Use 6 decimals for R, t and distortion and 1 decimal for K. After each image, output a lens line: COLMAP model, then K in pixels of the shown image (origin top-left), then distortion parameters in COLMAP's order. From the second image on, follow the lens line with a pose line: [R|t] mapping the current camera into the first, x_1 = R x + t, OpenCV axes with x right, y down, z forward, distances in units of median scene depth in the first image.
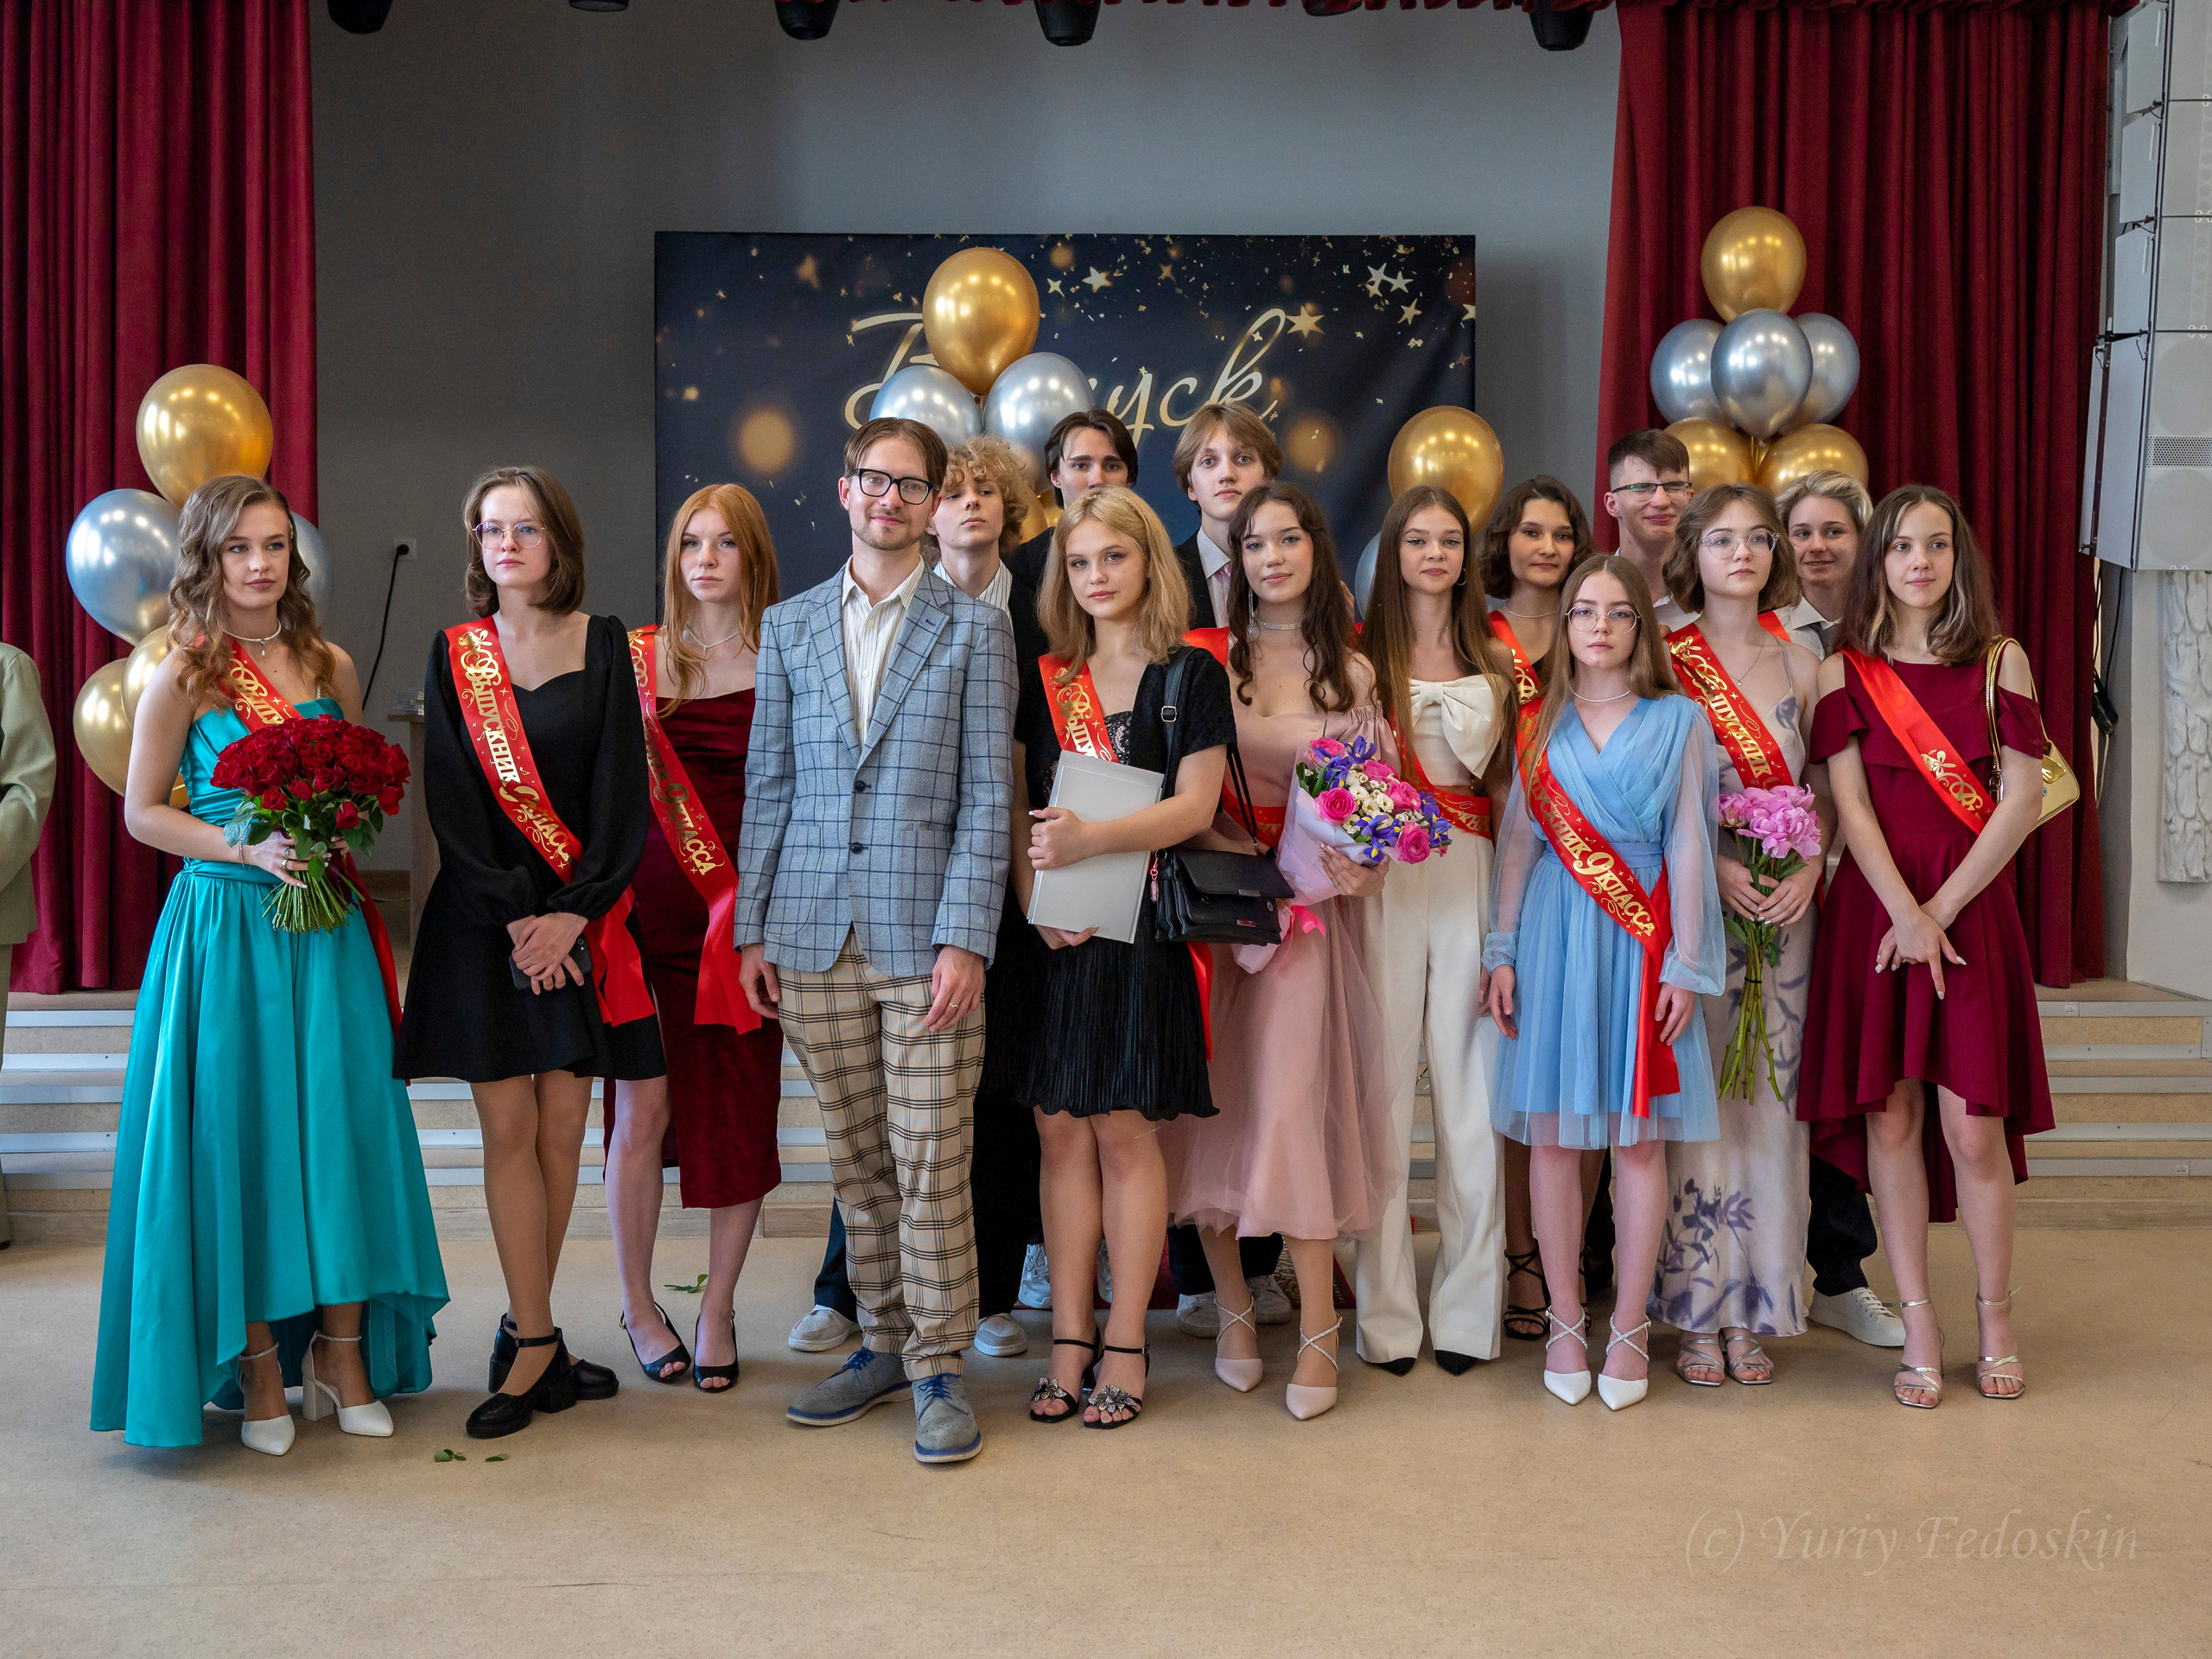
lens RADIAL K [[2382.4, 0, 1097.3], [0, 2382.4, 763.6], [0, 0, 1]] dist [-0.005739, 0.003025]
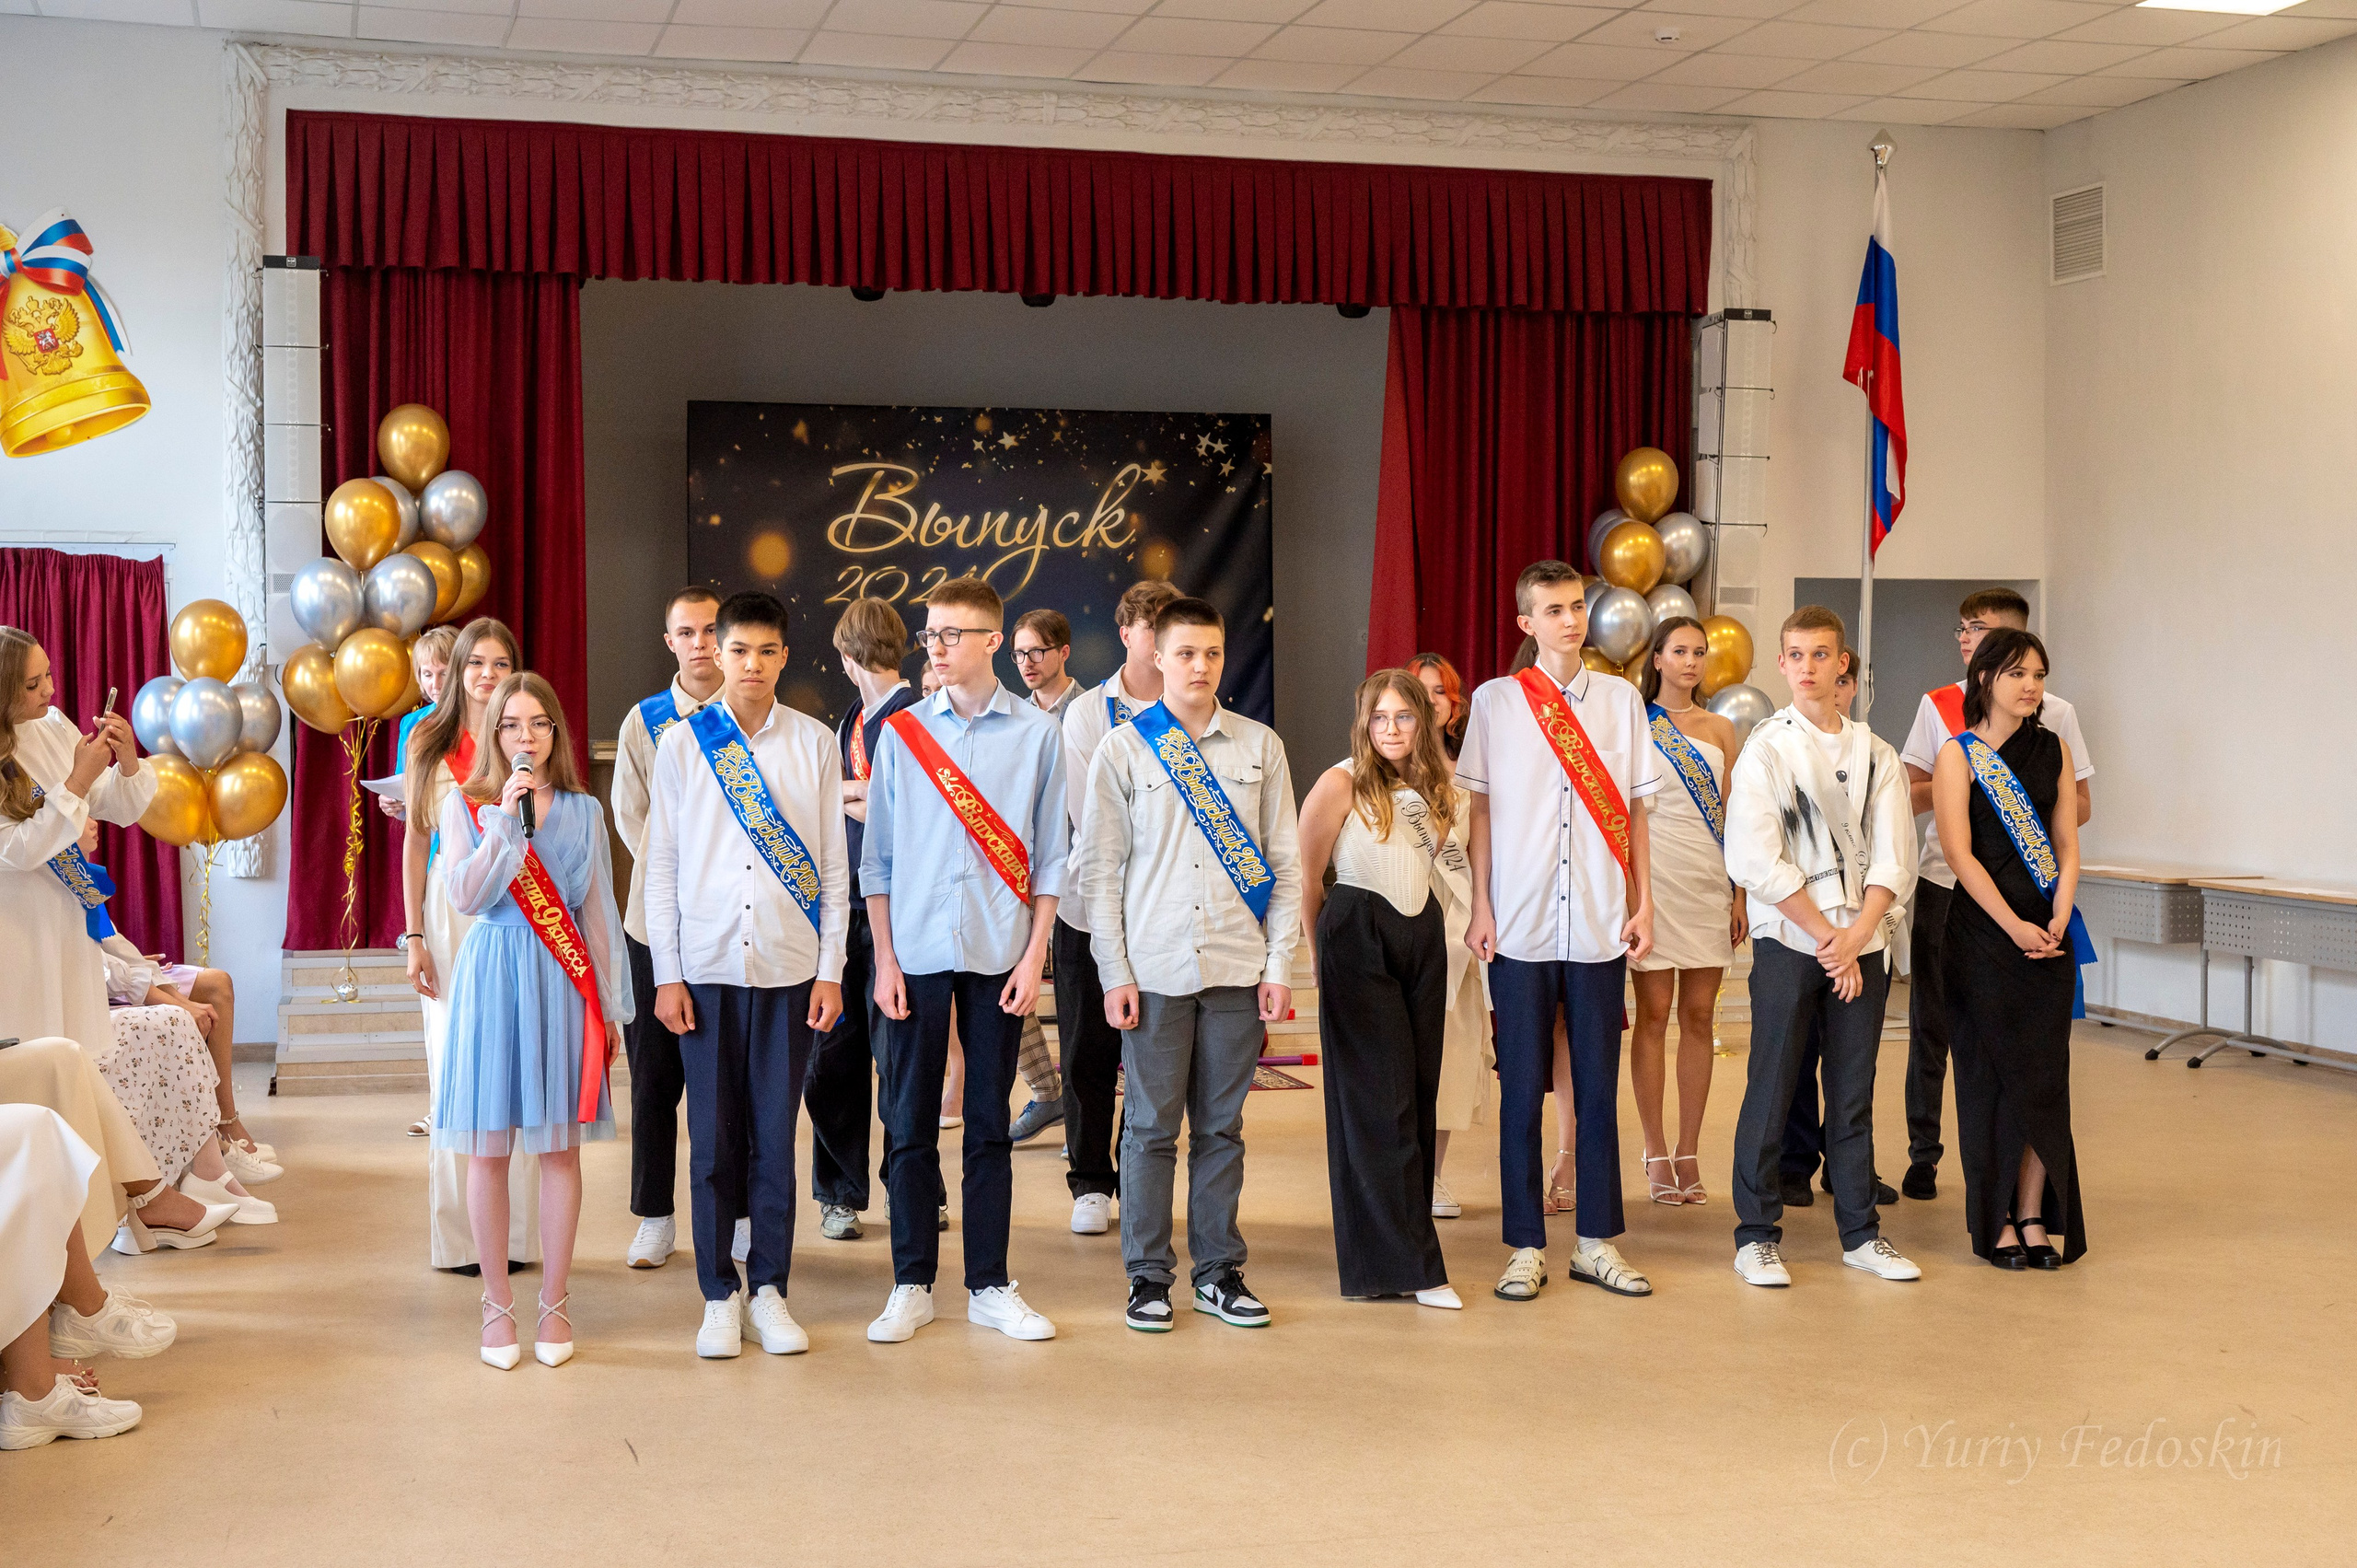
lens RADIAL K [[2627.6, 0, 1120.3], [0, 2627.6, 813.4], [0, 0, 1]] dist [-0.039254, -0.055641]
pose [[0.984131, -0.006588, 0.177324, -0.208542], [0.008860, 0.999888, -0.012028, 0.033151], [-0.177225, 0.013409, 0.984079, -0.516844]]
